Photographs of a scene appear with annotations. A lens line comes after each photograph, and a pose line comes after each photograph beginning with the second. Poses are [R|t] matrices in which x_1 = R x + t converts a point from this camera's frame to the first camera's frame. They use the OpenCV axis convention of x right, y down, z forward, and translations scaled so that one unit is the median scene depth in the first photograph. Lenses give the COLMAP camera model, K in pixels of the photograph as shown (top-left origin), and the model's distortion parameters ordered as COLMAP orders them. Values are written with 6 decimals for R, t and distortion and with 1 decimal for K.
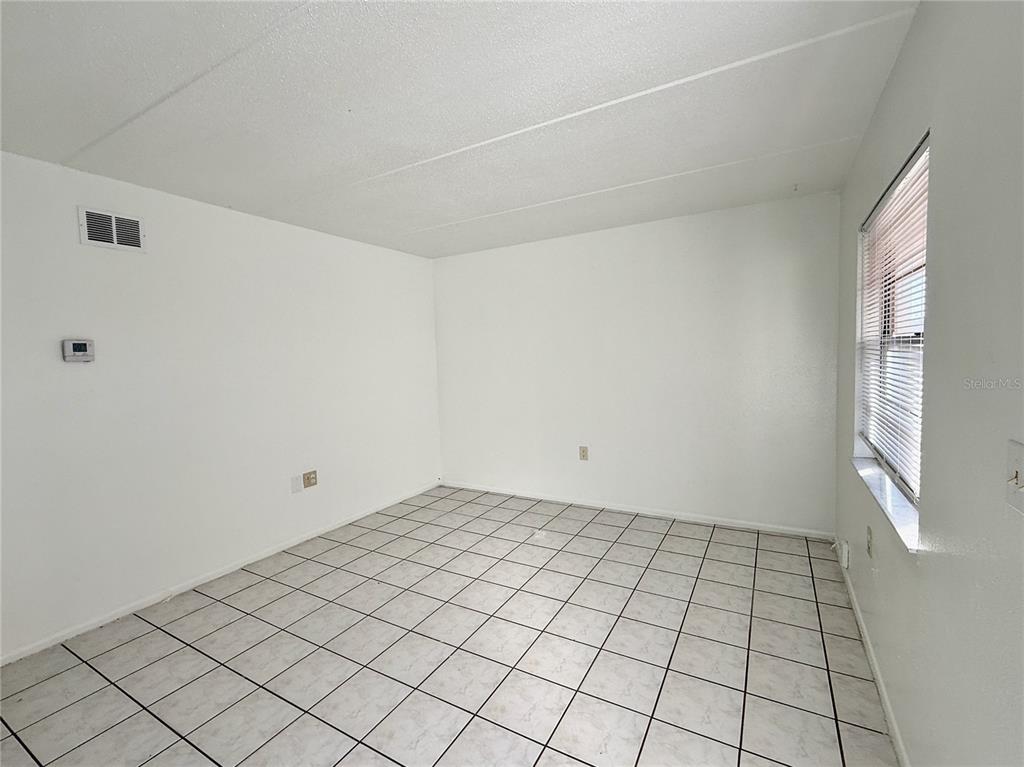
lens RADIAL K [[457.7, 0, 512.0], [0, 457.7, 383.5], [0, 0, 1]] dist [-0.000392, -0.000090]
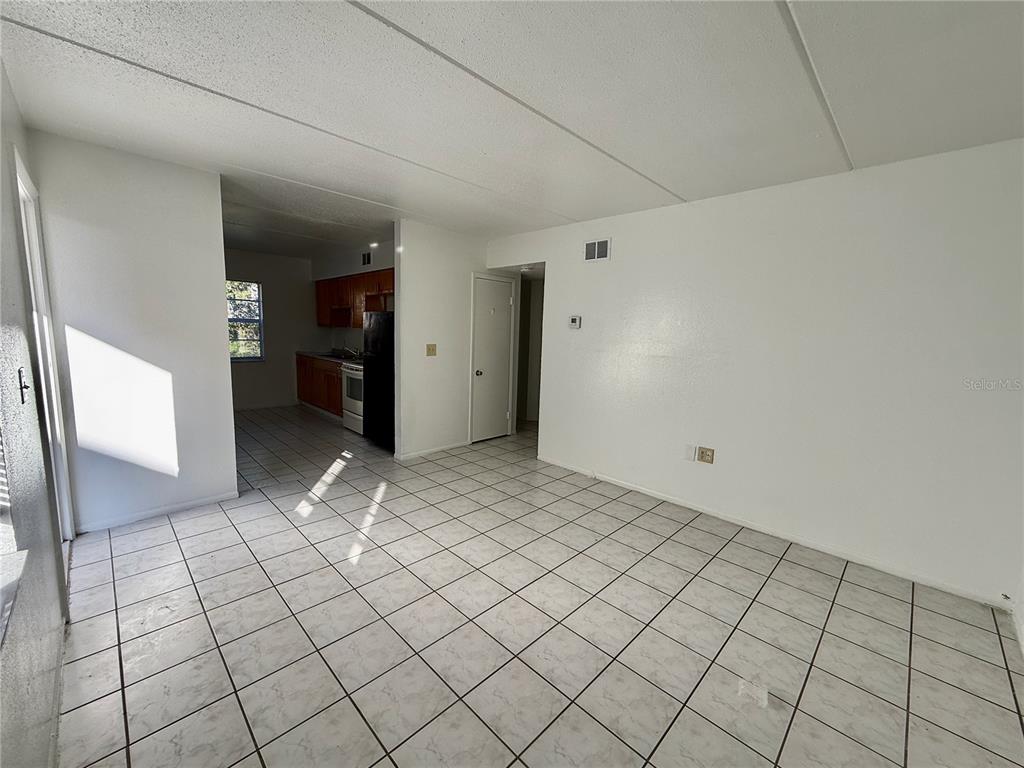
lens RADIAL K [[414.0, 0, 512.0], [0, 414.0, 384.0], [0, 0, 1]] dist [-0.000582, 0.000002]
pose [[-0.257606, 0.152155, -0.954195, 0.642416], [-0.085670, 0.980038, 0.179404, -0.088142], [0.962445, 0.127962, -0.239429, 0.992909]]
